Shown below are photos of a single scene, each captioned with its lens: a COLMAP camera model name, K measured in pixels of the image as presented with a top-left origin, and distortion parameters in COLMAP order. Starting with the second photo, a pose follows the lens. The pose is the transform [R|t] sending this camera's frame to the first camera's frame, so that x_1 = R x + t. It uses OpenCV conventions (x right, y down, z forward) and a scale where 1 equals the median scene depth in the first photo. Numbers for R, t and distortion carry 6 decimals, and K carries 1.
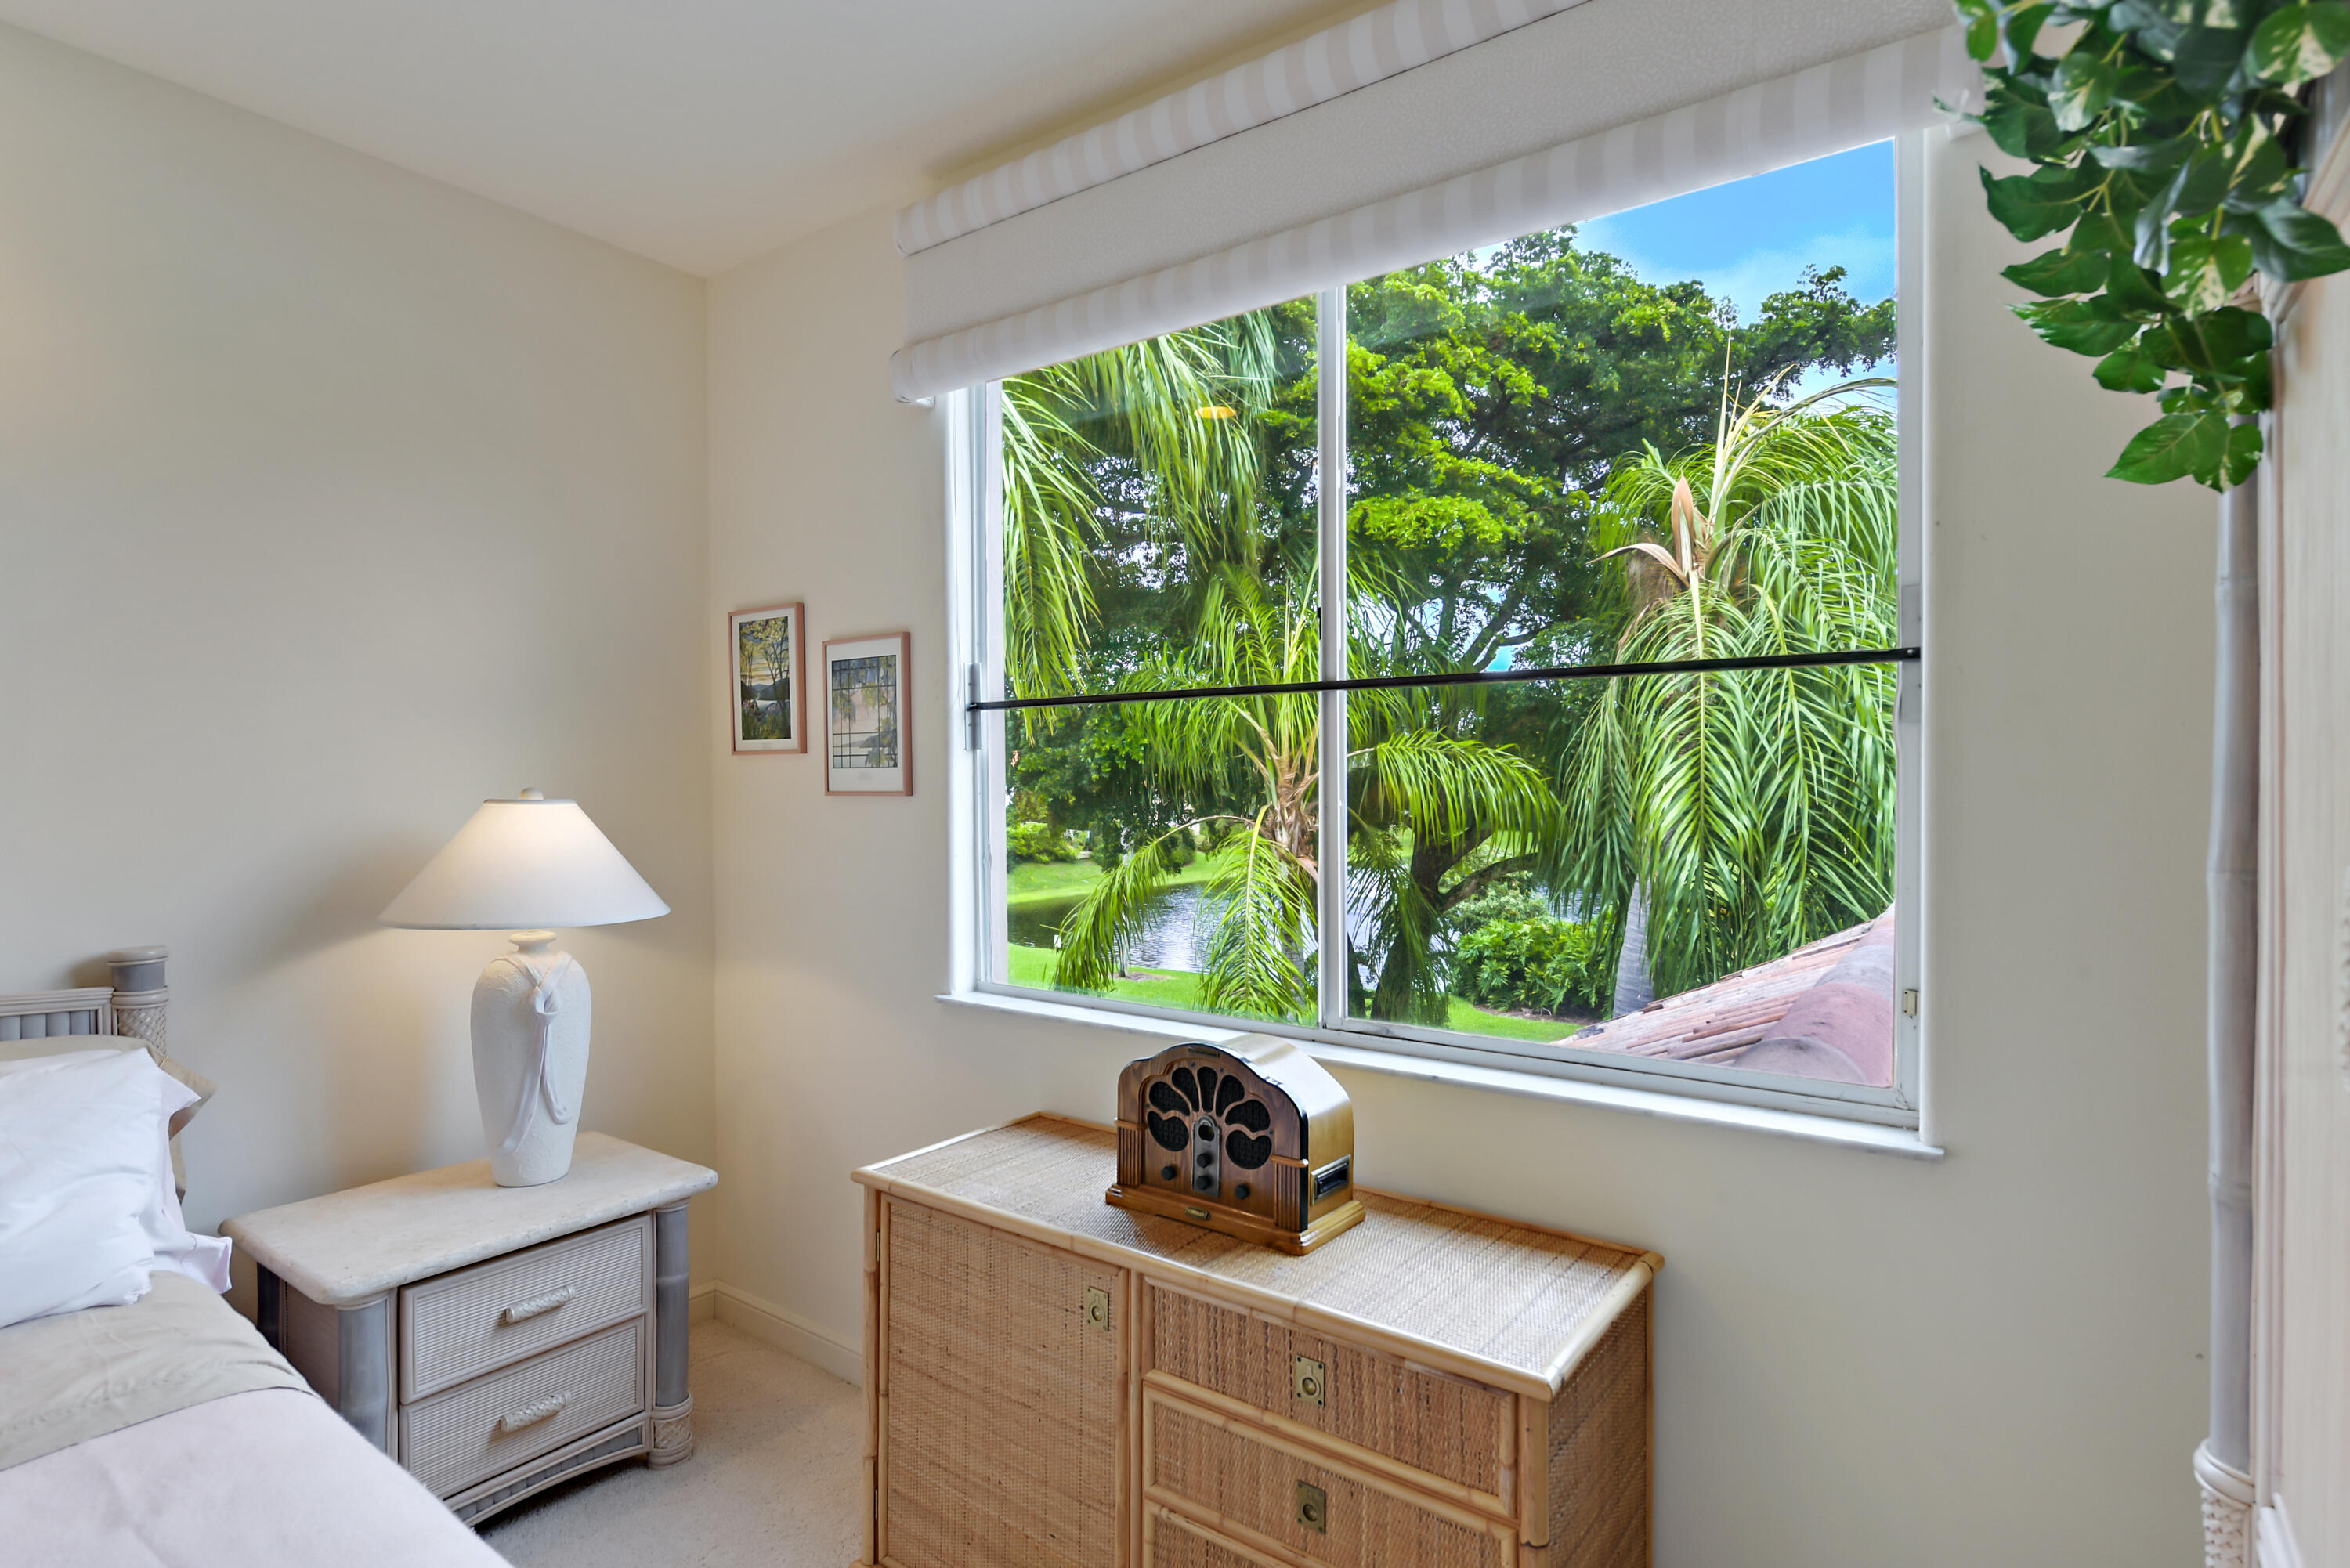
lens RADIAL K [[1208.6, 0, 1174.1], [0, 1208.6, 783.8], [0, 0, 1]] dist [0.006128, -0.000654]
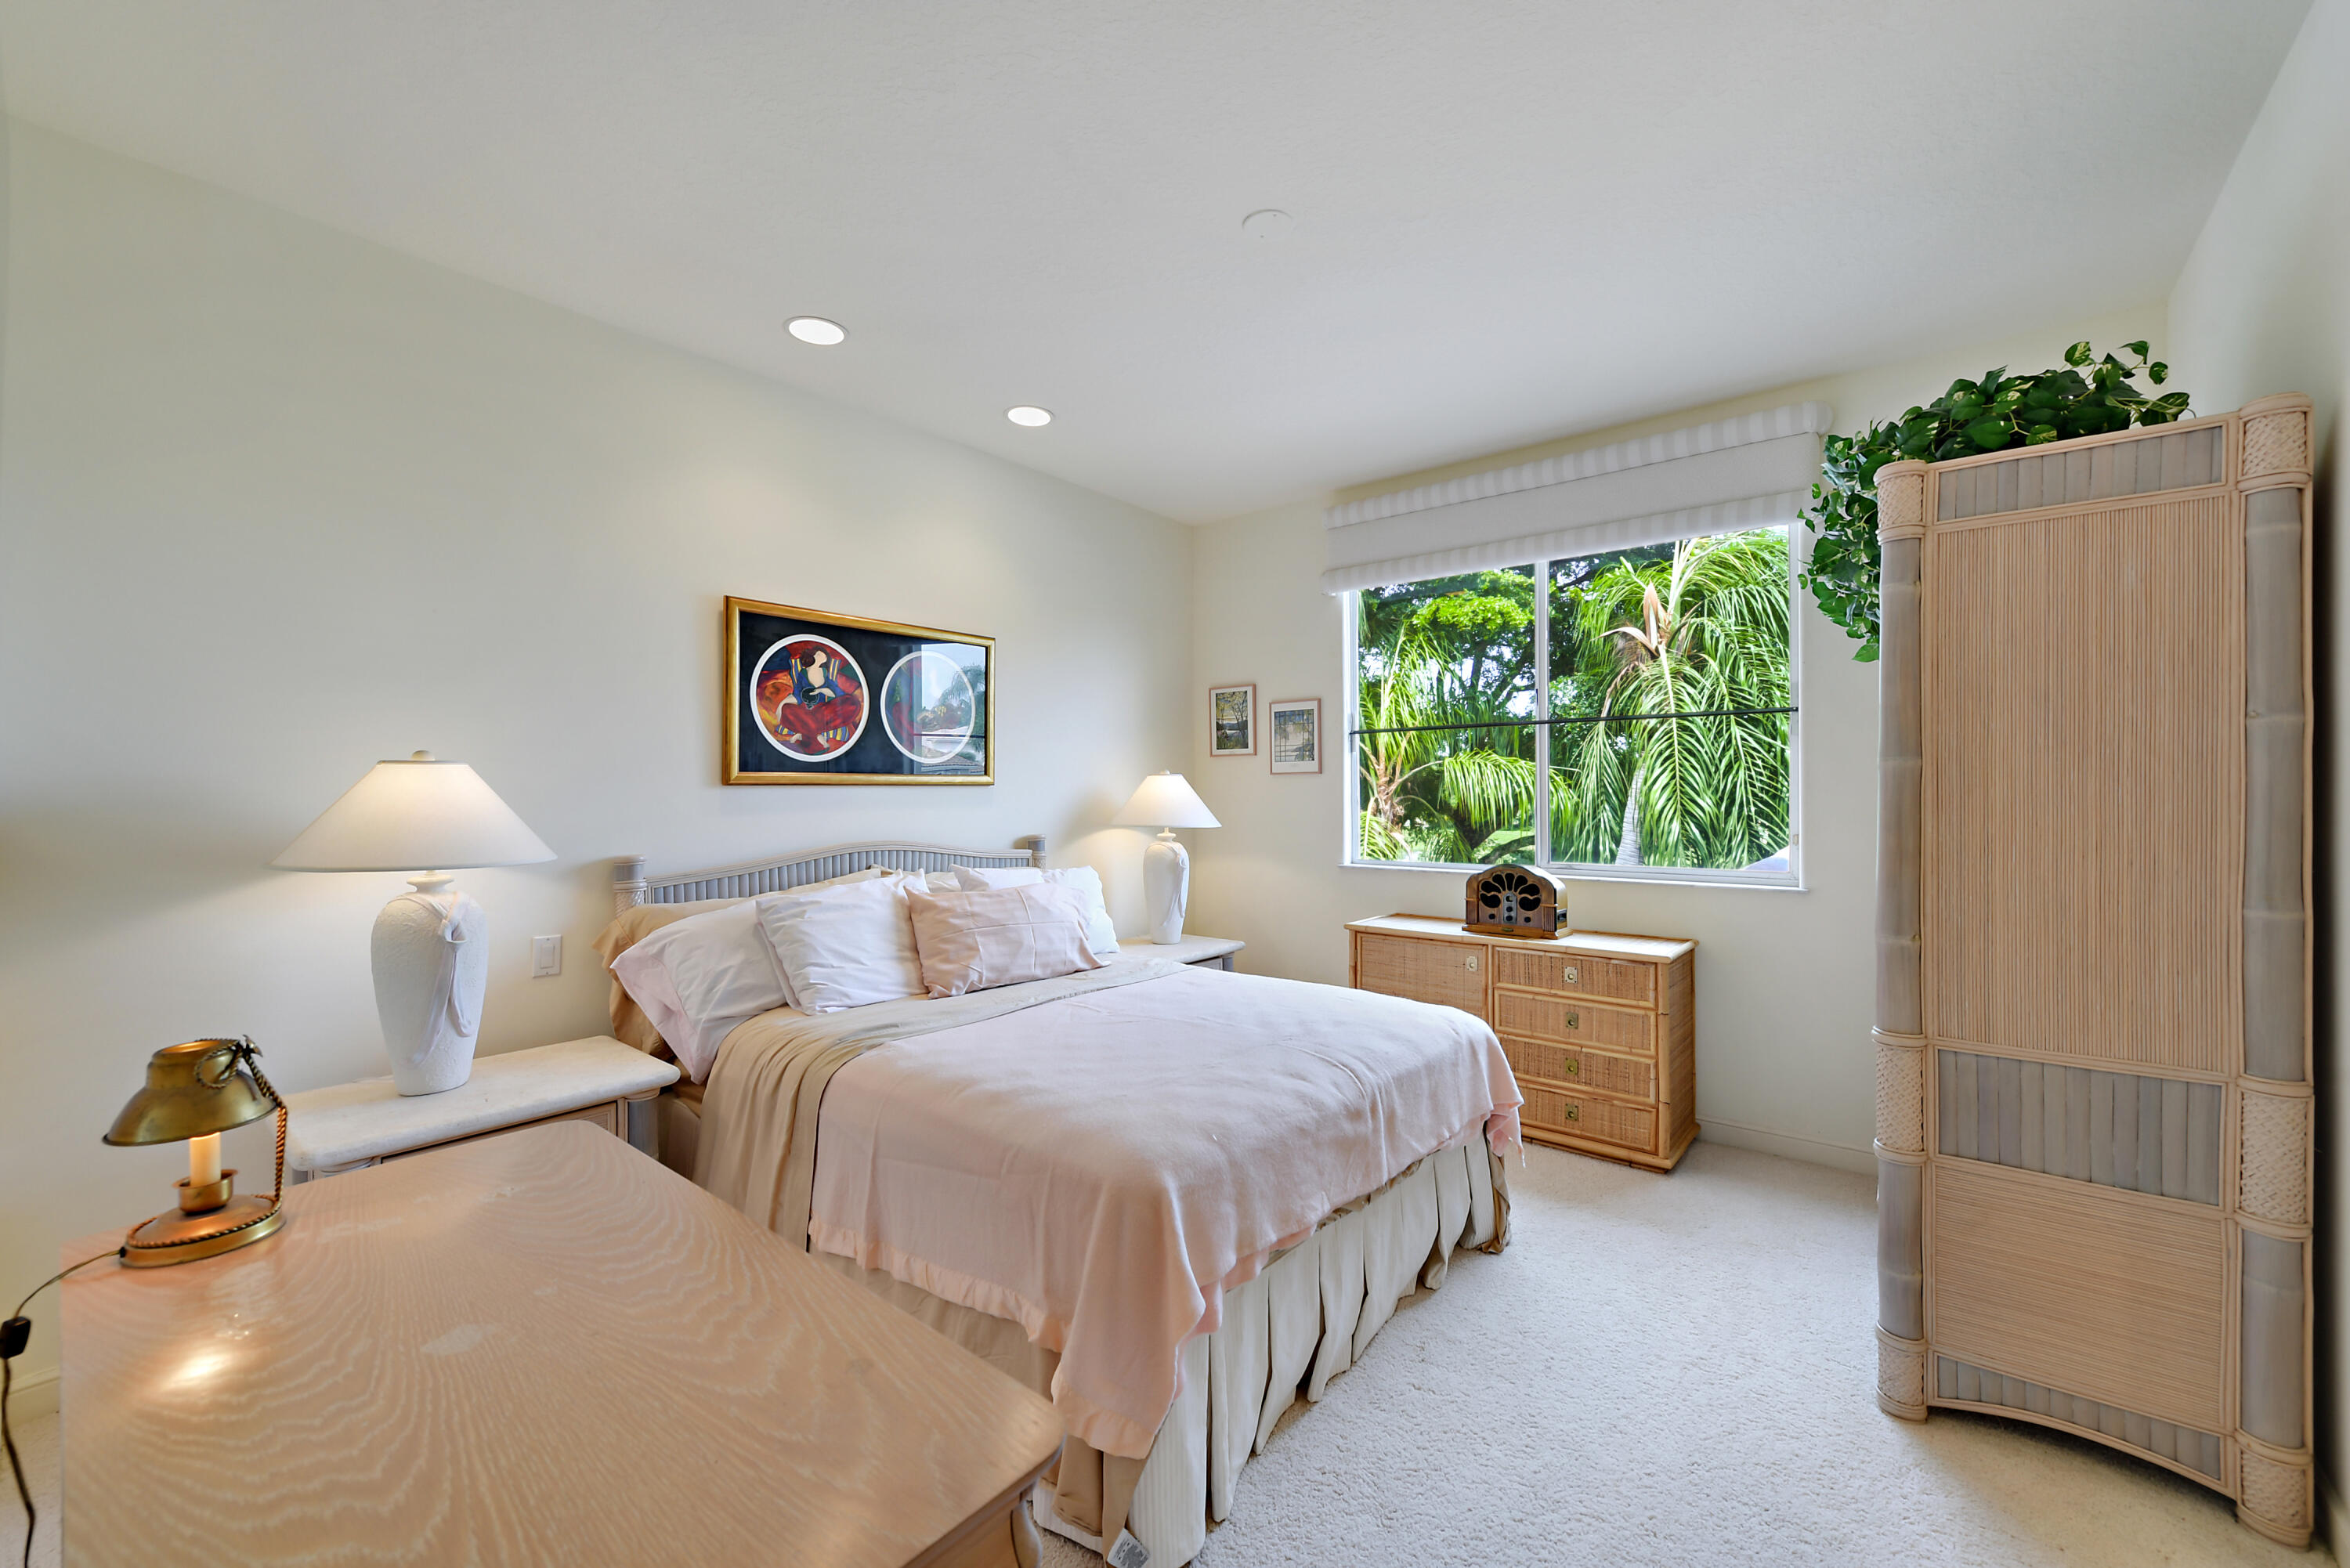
lens RADIAL K [[929.4, 0, 1174.0], [0, 929.4, 785.8], [0, 0, 1]] dist [0.005055, -0.000715]
pose [[0.998435, 0.000402, -0.055918, -0.359294], [-0.001090, 0.999924, -0.012280, 0.048079], [0.055909, 0.012322, 0.998360, -0.626219]]
